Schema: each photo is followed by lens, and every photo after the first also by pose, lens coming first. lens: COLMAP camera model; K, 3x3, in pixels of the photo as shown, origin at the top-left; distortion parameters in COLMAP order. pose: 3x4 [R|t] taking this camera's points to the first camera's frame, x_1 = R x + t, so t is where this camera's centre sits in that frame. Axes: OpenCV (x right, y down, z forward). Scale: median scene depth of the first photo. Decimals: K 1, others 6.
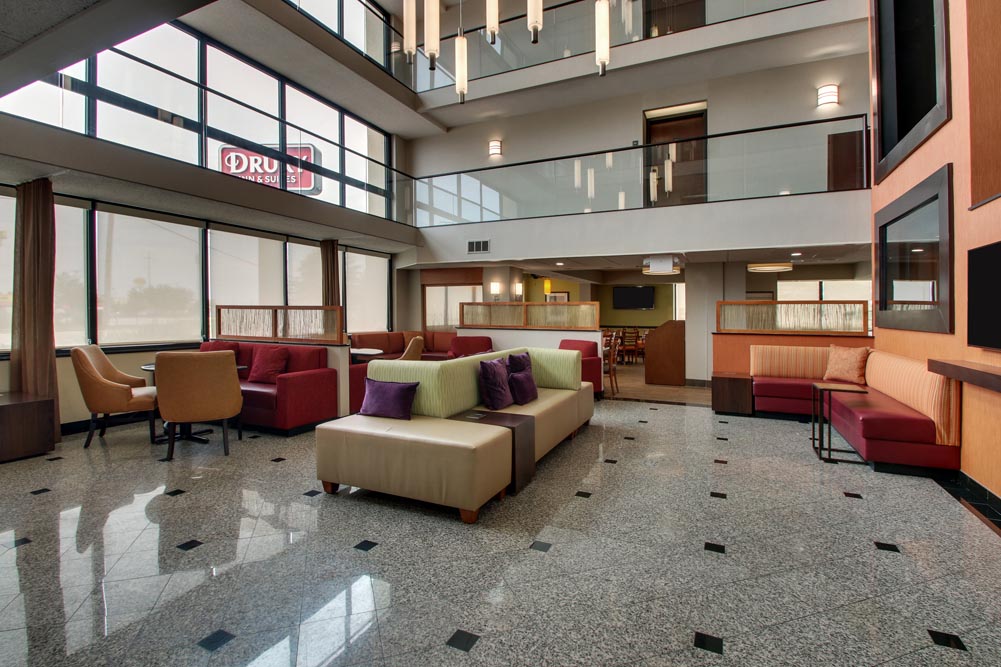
lens RADIAL K [[484.0, 0, 502.9], [0, 484.0, 318.5], [0, 0, 1]] dist [-0.002607, -0.000400]
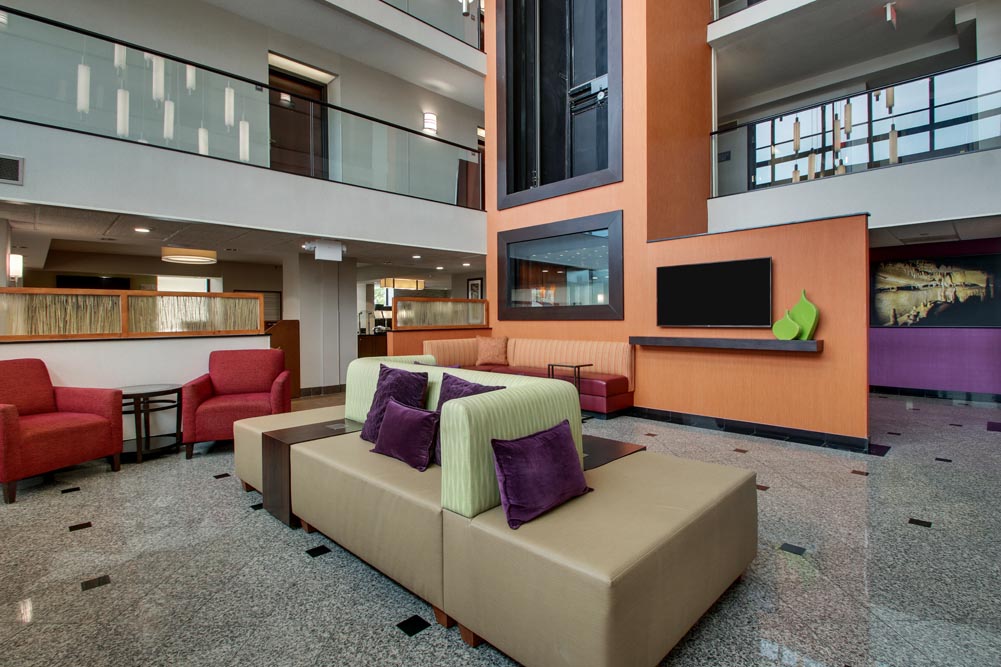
lens RADIAL K [[484.0, 0, 502.9], [0, 484.0, 318.5], [0, 0, 1]] dist [-0.002607, -0.000400]
pose [[0.340883, -0.011402, 0.940036, -0.306269], [0.022327, 0.999743, 0.004030, 0.005546], [-0.939840, 0.019614, 0.341050, 0.378866]]
